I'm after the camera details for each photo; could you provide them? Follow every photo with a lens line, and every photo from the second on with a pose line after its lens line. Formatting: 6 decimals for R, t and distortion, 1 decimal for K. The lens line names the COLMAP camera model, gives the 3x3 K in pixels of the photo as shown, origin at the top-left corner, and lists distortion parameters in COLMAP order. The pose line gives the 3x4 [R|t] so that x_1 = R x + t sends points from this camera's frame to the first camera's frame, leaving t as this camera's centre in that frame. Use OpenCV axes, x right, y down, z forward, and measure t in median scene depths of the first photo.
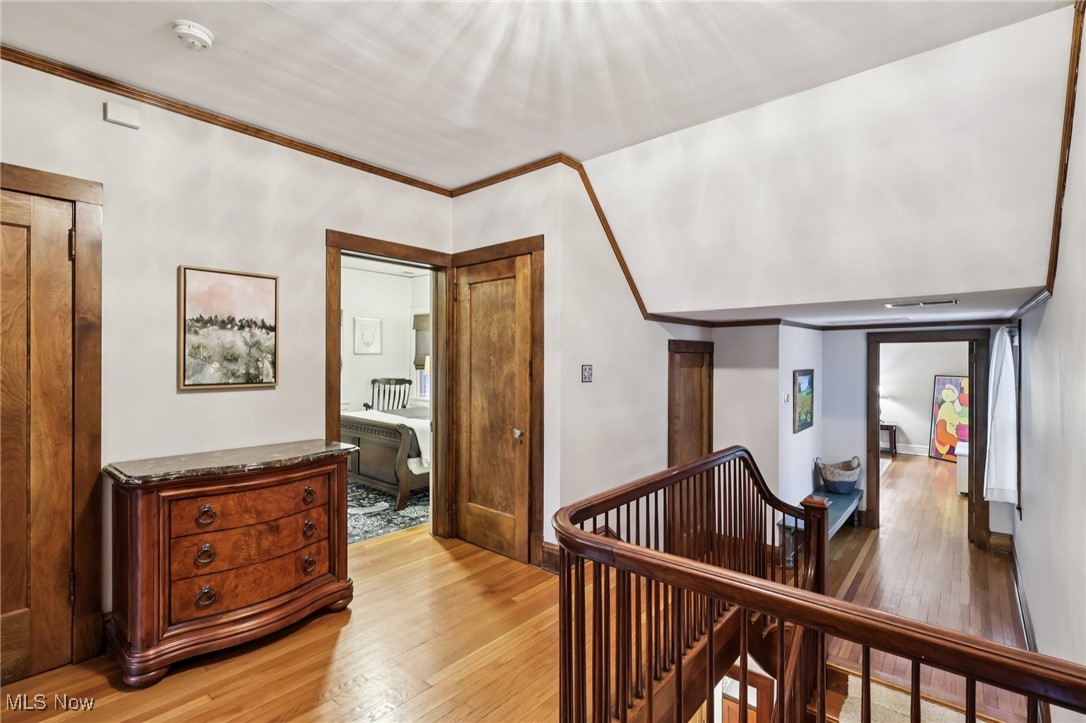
lens RADIAL K [[503.9, 0, 545.8], [0, 503.9, 369.1], [0, 0, 1]] dist [-0.001758, 0.001018]
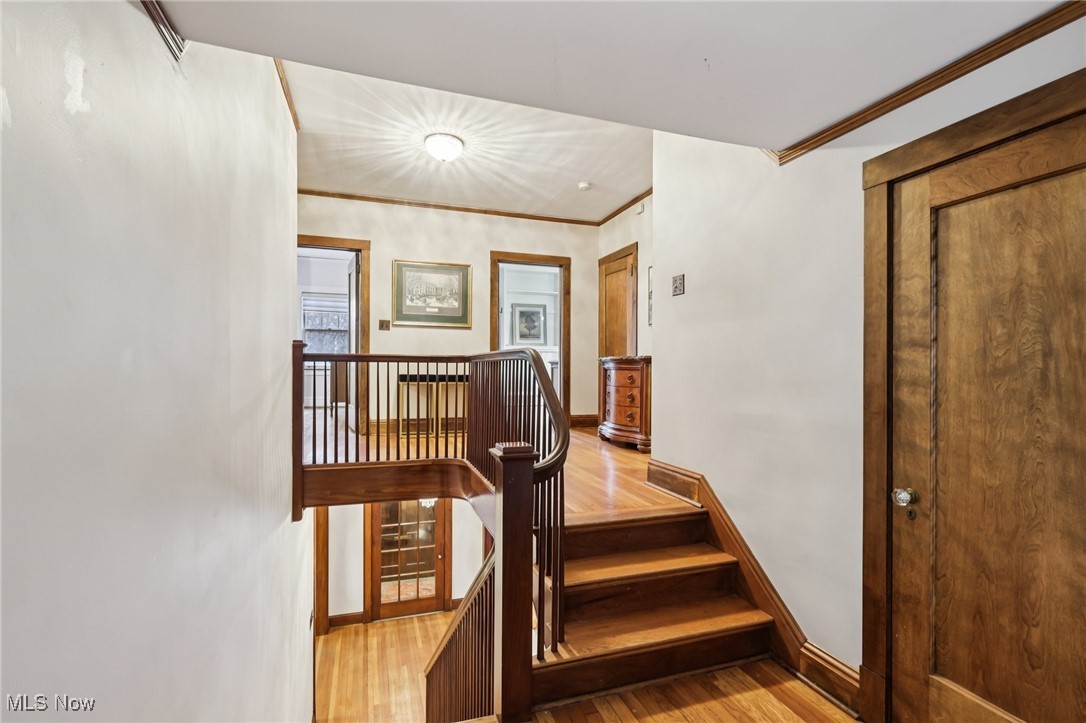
lens RADIAL K [[503.9, 0, 543.8], [0, 503.9, 361.9], [0, 0, 1]] dist [-0.001758, 0.001018]
pose [[-0.511254, -0.000738, -0.859430, 3.158855], [-0.004755, 0.999987, 0.001970, 0.464869], [0.859417, 0.005094, -0.511250, 4.143420]]
